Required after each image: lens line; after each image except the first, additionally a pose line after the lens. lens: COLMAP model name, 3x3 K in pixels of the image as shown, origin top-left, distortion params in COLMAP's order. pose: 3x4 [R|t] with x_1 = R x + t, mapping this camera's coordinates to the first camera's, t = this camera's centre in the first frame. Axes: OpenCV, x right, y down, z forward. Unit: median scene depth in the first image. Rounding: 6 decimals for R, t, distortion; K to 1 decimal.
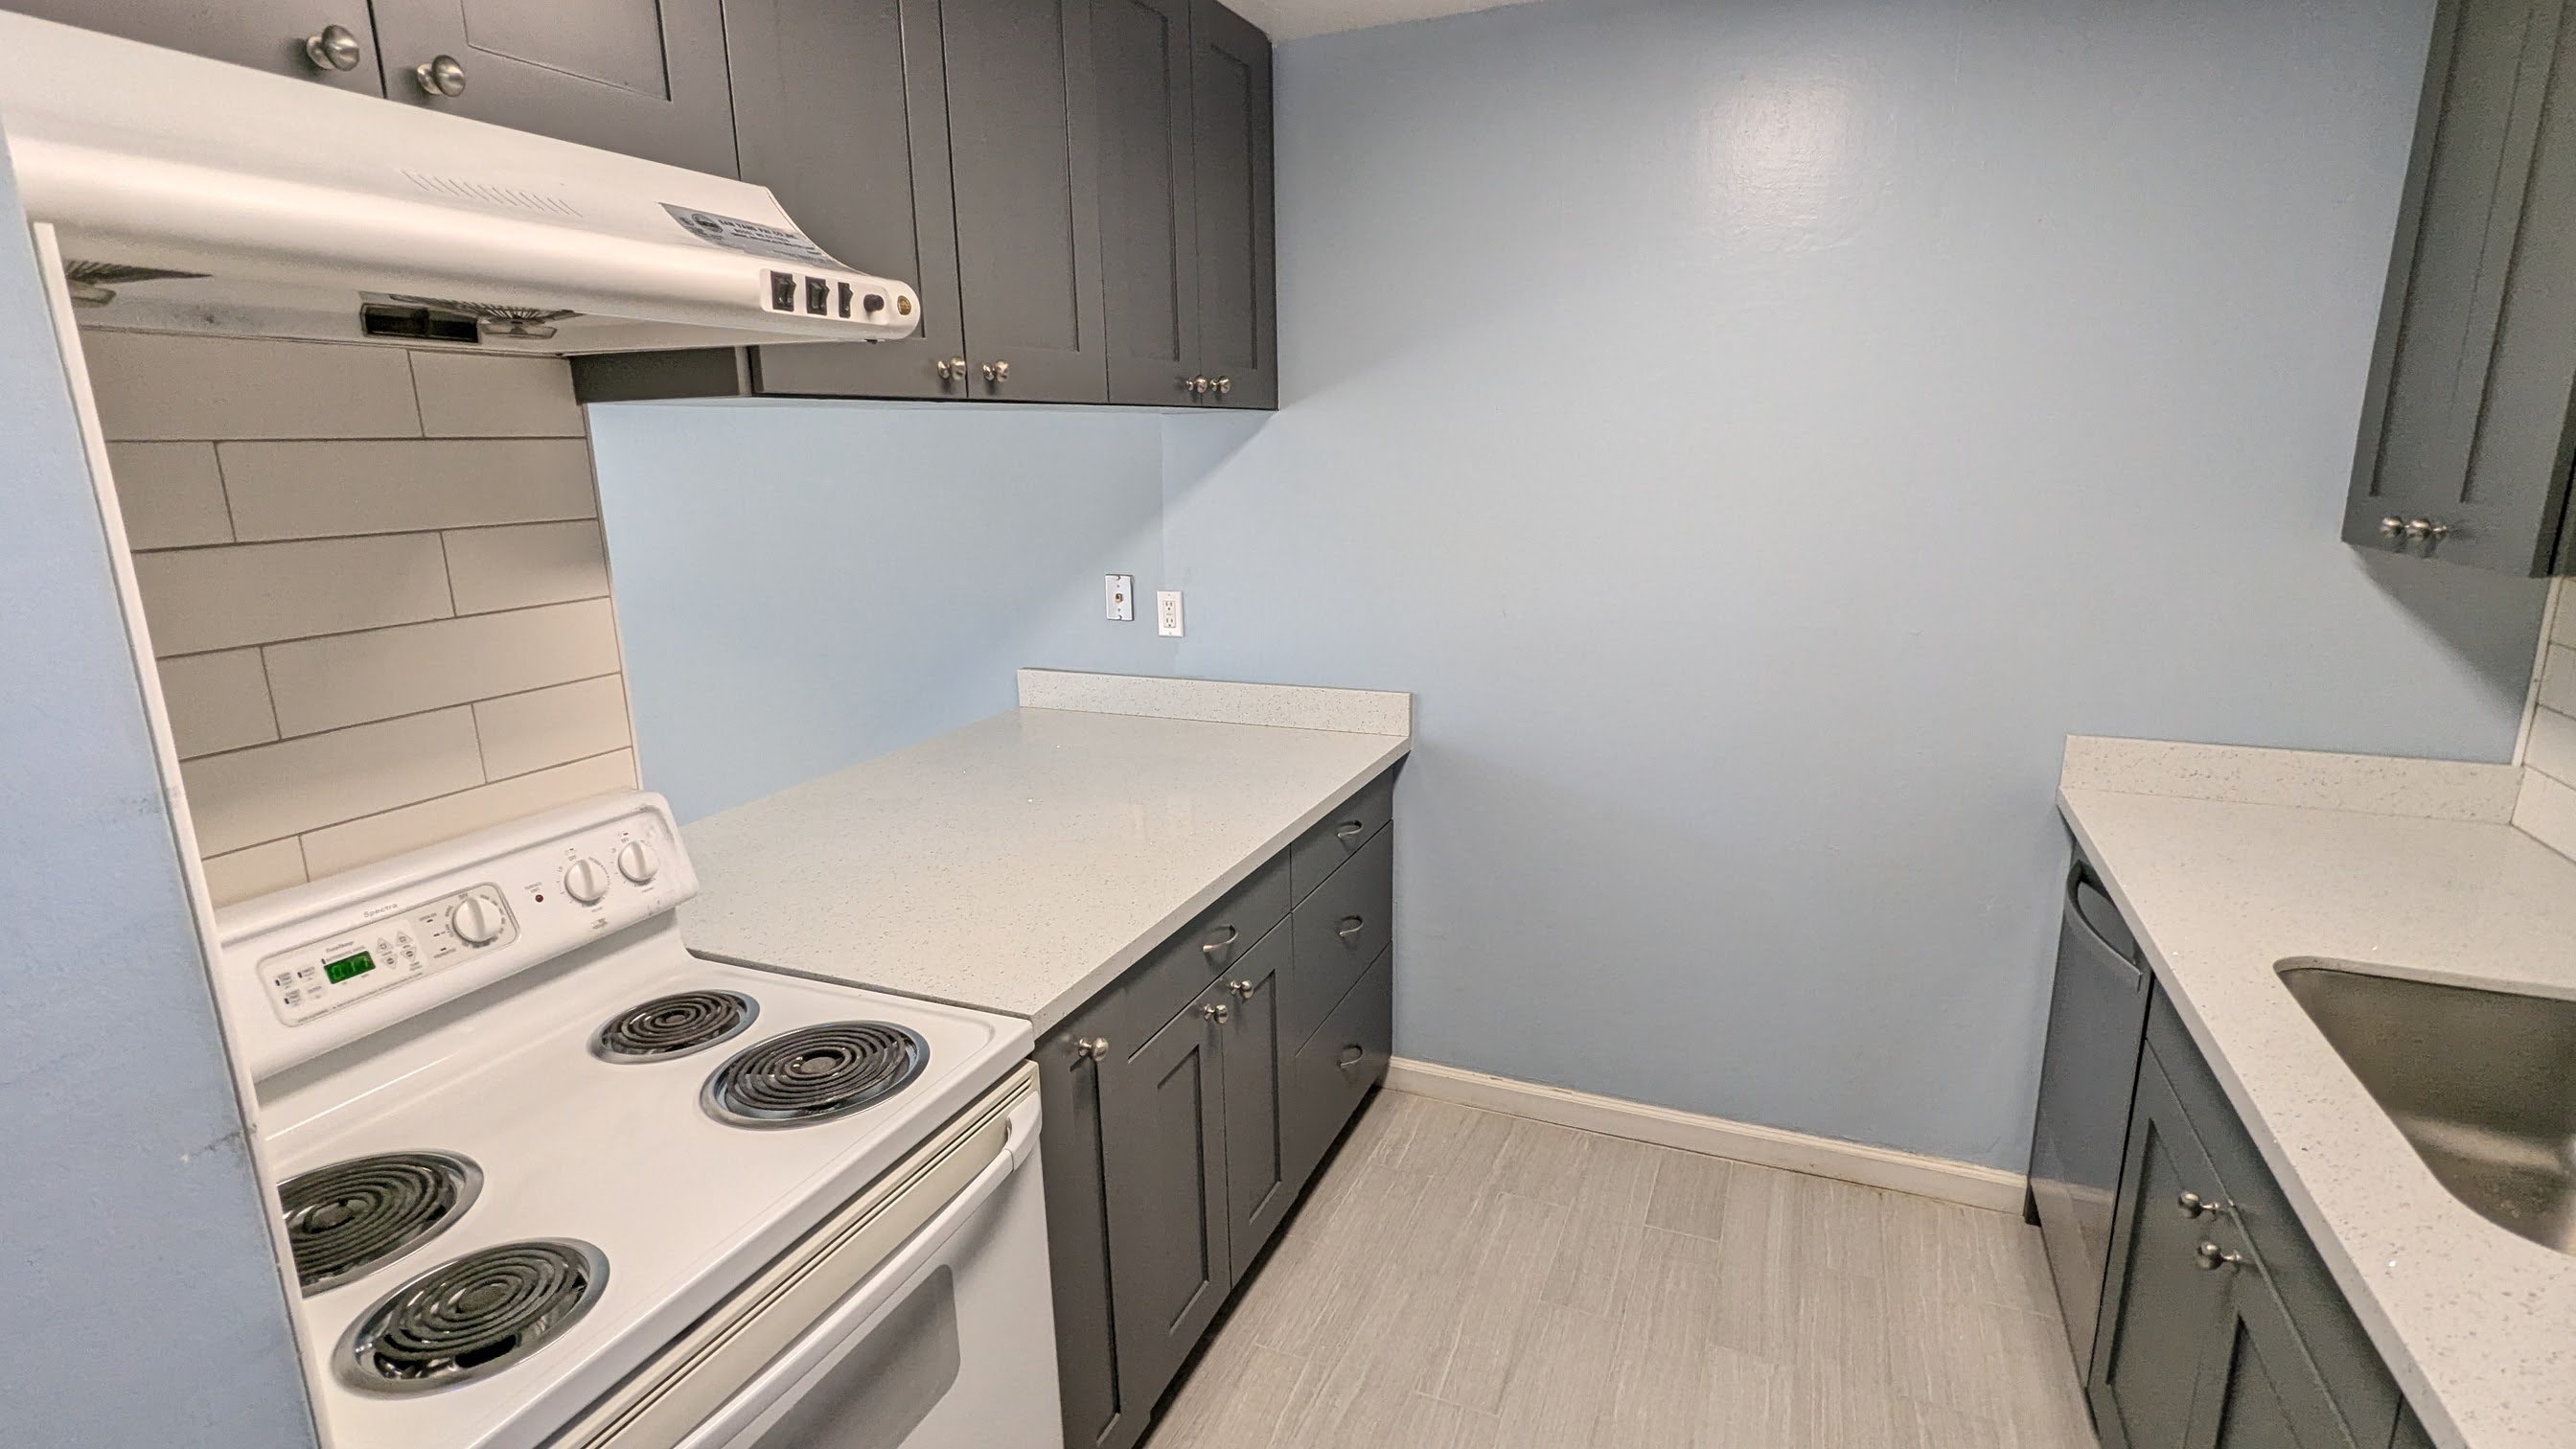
lens RADIAL K [[1206.1, 0, 1284.9], [0, 1206.1, 727.2], [0, 0, 1]] dist [-0.015542, 0.009138]
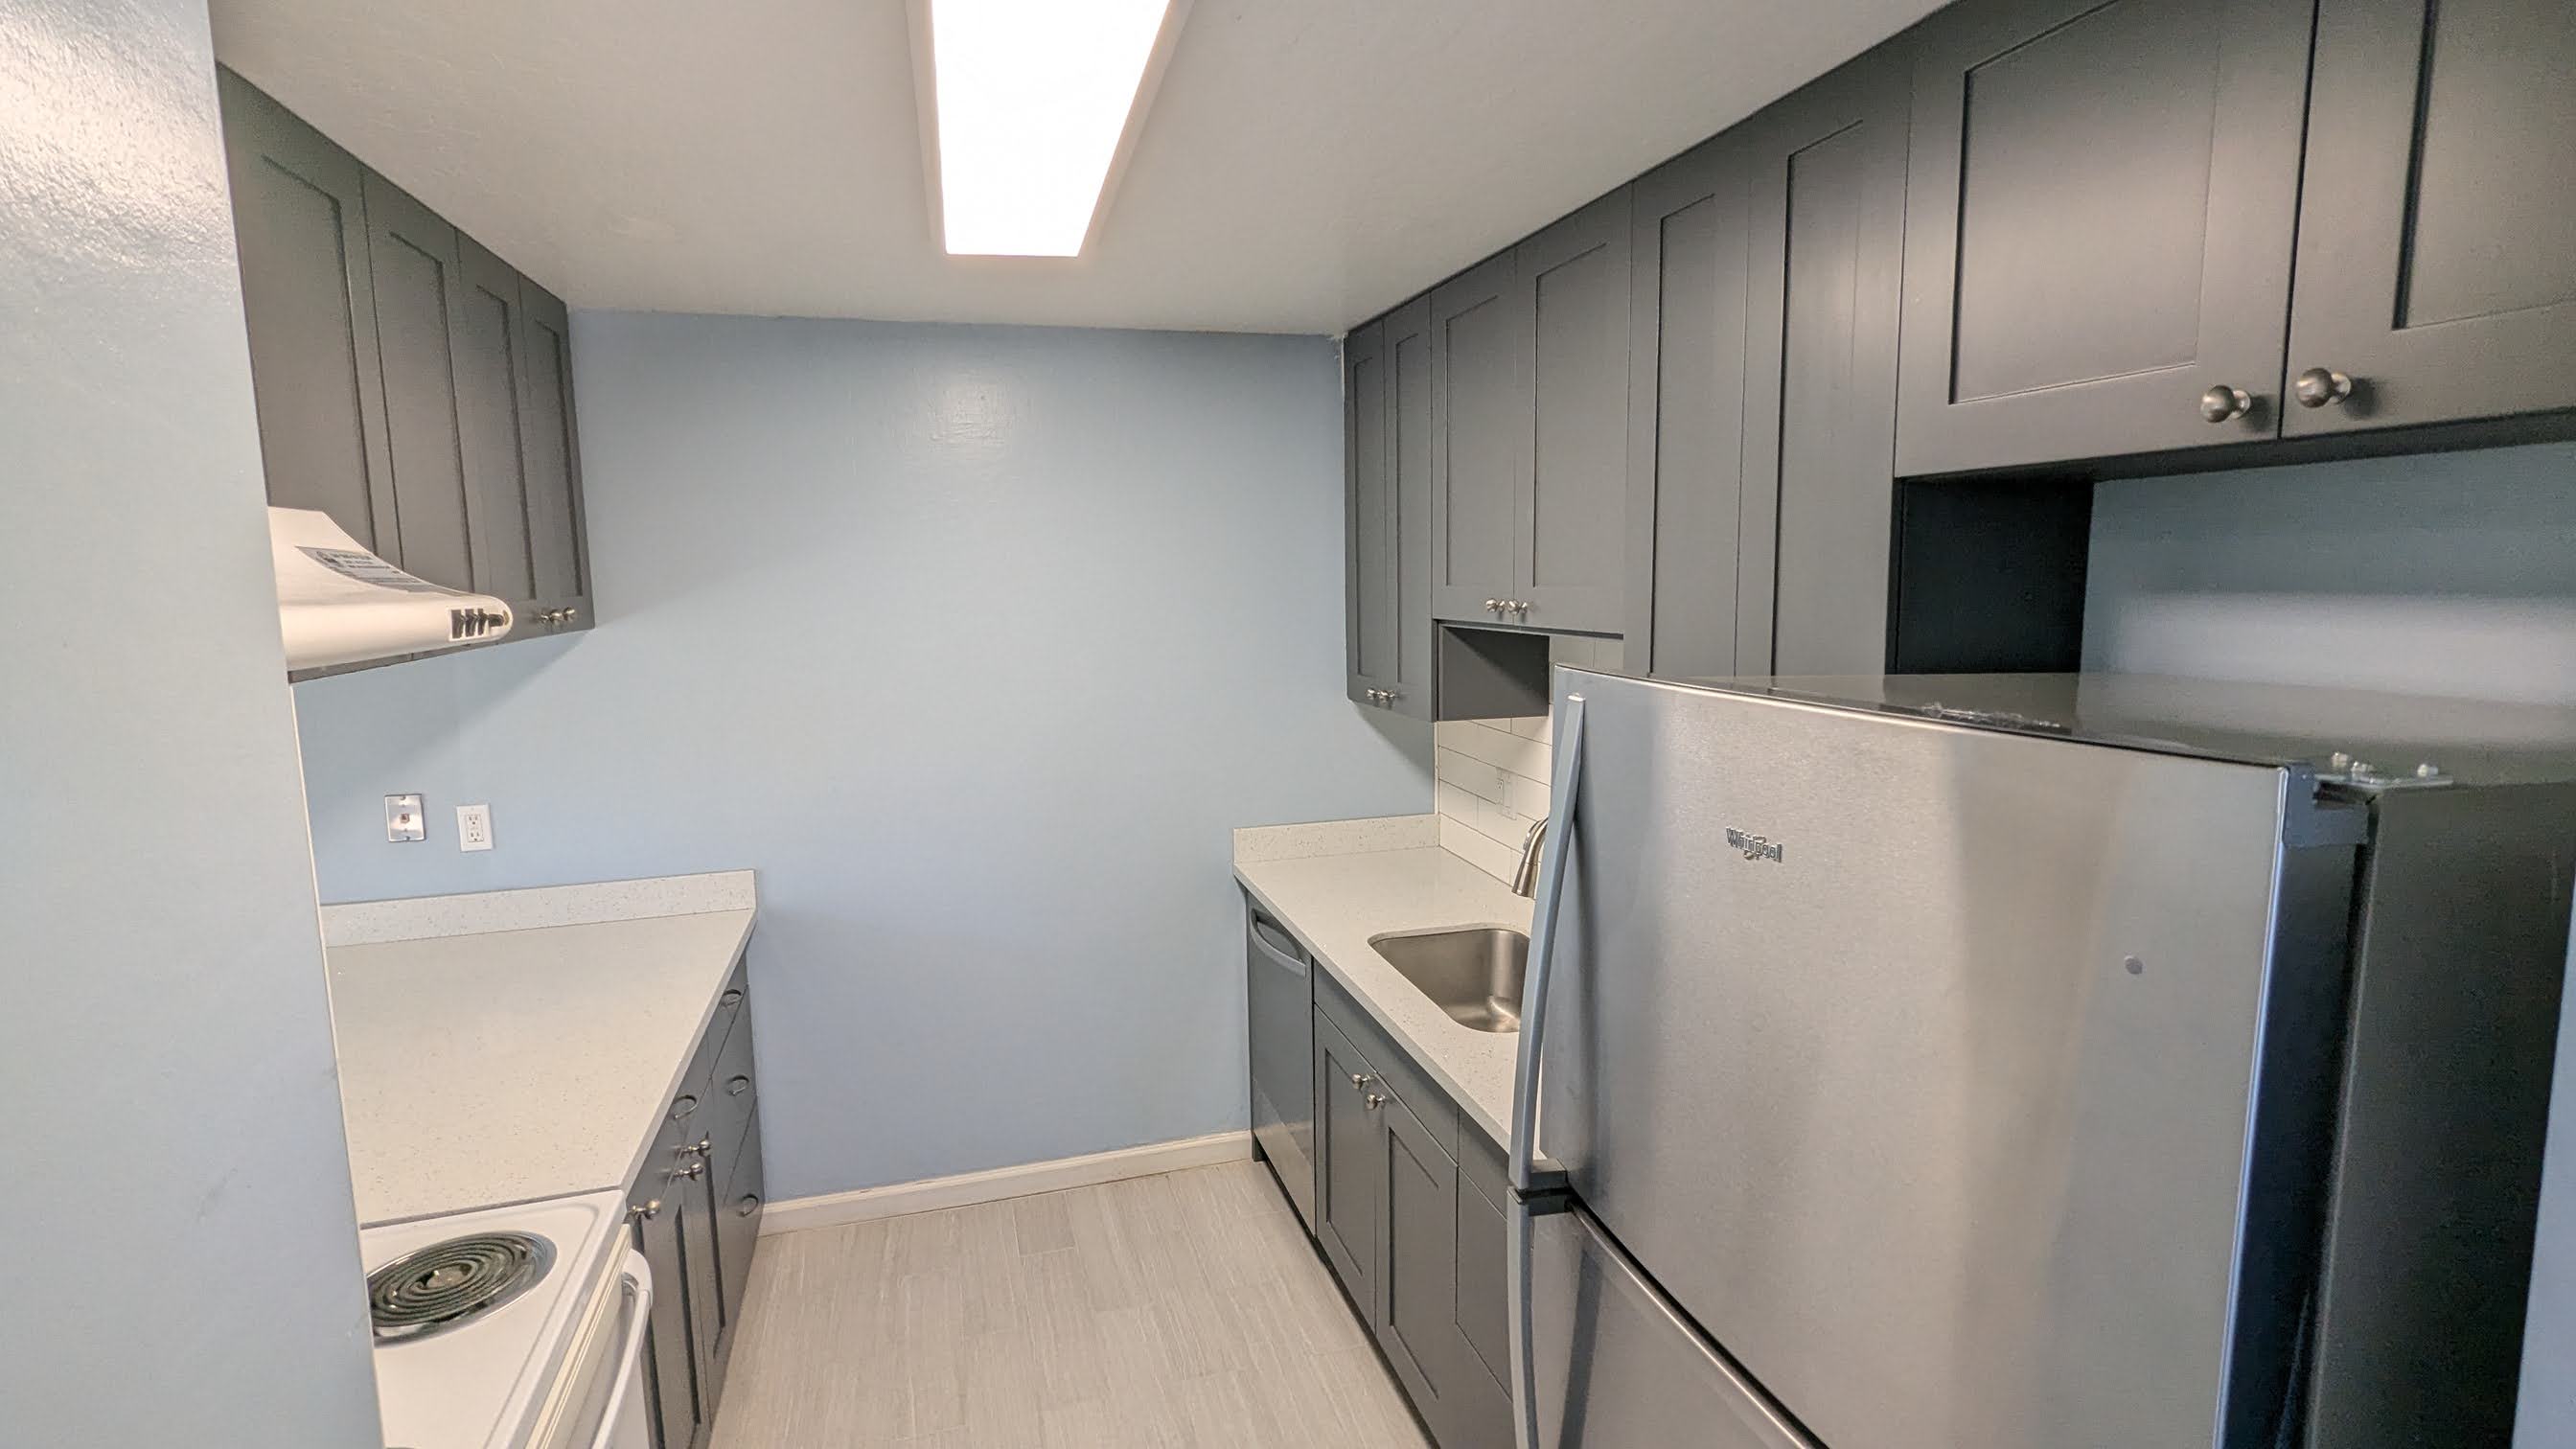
lens RADIAL K [[1206.1, 0, 1284.9], [0, 1206.1, 727.2], [0, 0, 1]] dist [-0.015542, 0.009138]
pose [[0.761674, -0.079176, 0.643105, -0.280676], [0.149889, 0.987116, -0.055996, -0.026510], [-0.630386, 0.139045, 0.763728, -0.242197]]
